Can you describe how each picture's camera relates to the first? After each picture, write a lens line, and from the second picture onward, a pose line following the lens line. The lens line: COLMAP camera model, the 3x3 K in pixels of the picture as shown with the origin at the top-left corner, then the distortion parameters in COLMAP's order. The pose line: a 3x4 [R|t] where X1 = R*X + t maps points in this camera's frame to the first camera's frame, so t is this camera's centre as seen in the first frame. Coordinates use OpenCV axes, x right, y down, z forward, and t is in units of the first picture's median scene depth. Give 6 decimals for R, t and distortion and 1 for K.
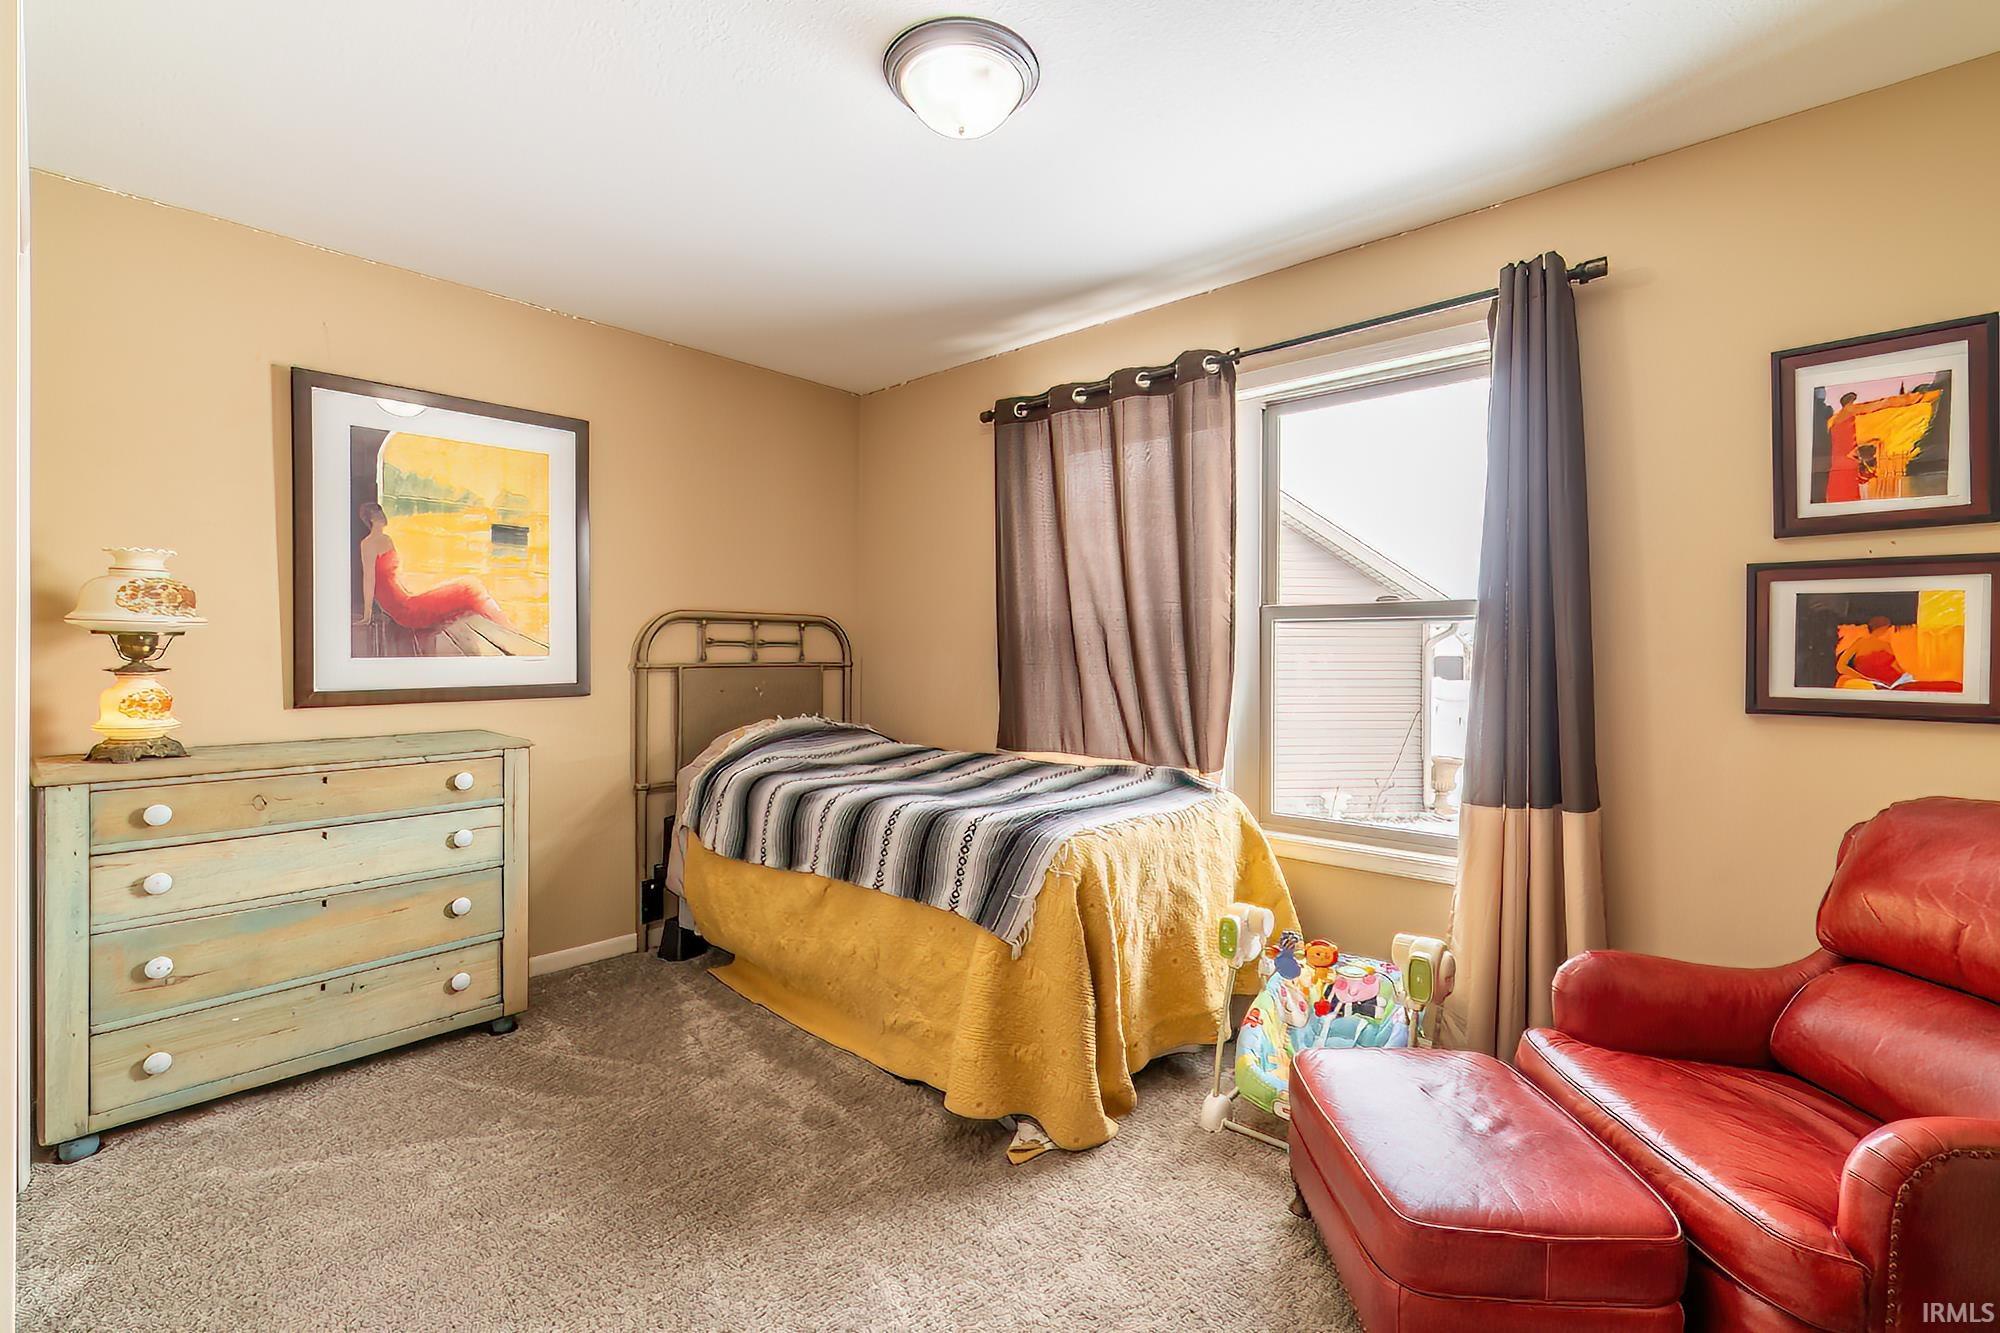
lens RADIAL K [[864.9, 0, 998.2], [0, 864.9, 662.1], [0, 0, 1]] dist [-0.008046, 0.000474]
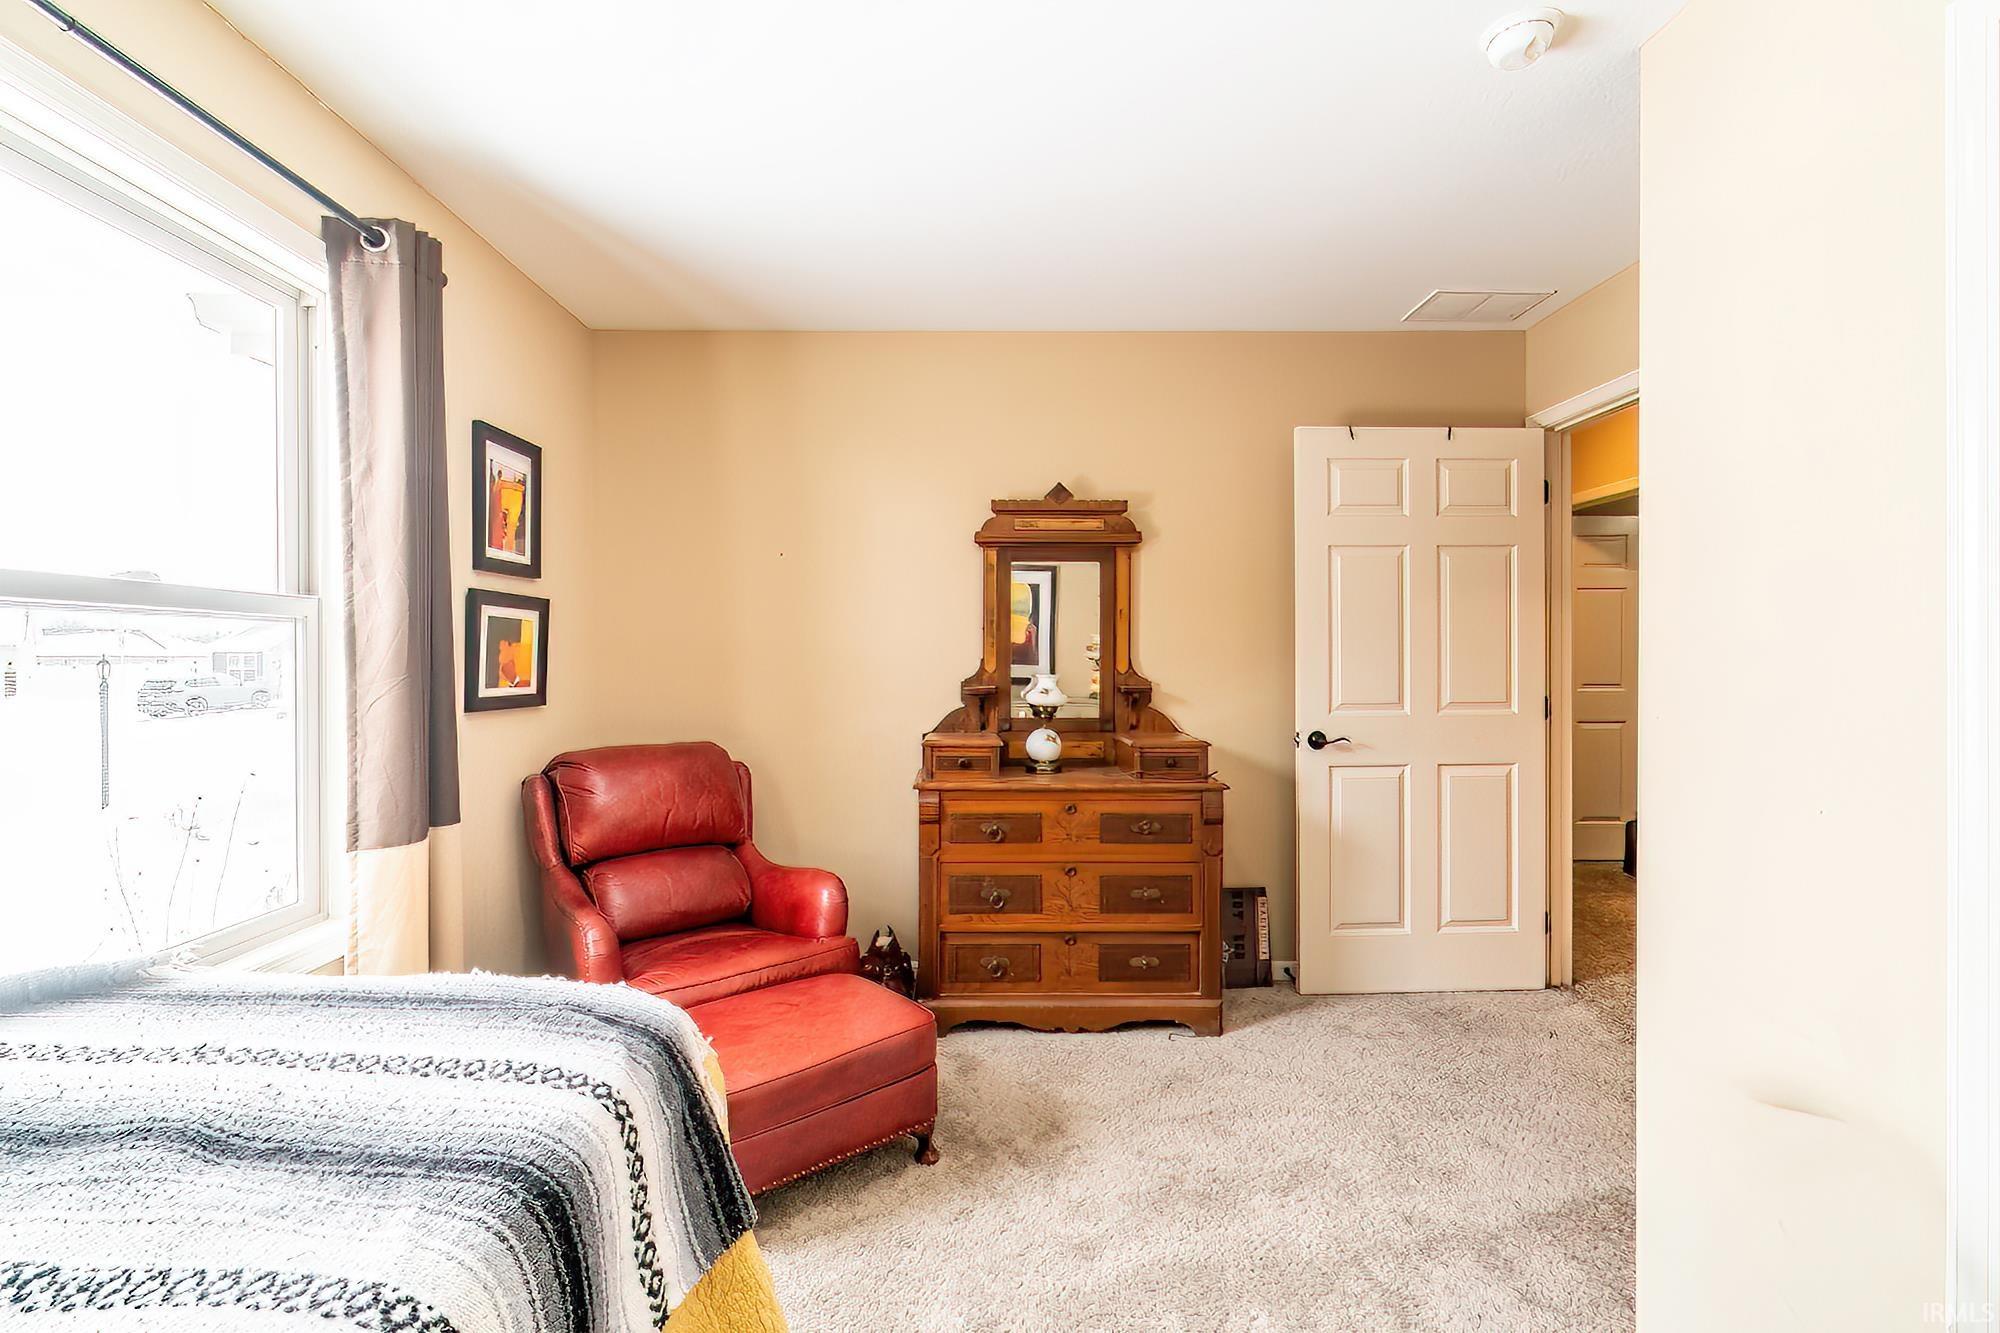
lens RADIAL K [[864.9, 0, 996.1], [0, 864.9, 656.9], [0, 0, 1]] dist [-0.008046, 0.000474]
pose [[-0.686082, -0.001821, 0.727521, -0.525283], [0.005444, 0.999956, 0.007636, -0.024964], [-0.727503, 0.009200, -0.686042, 1.347548]]
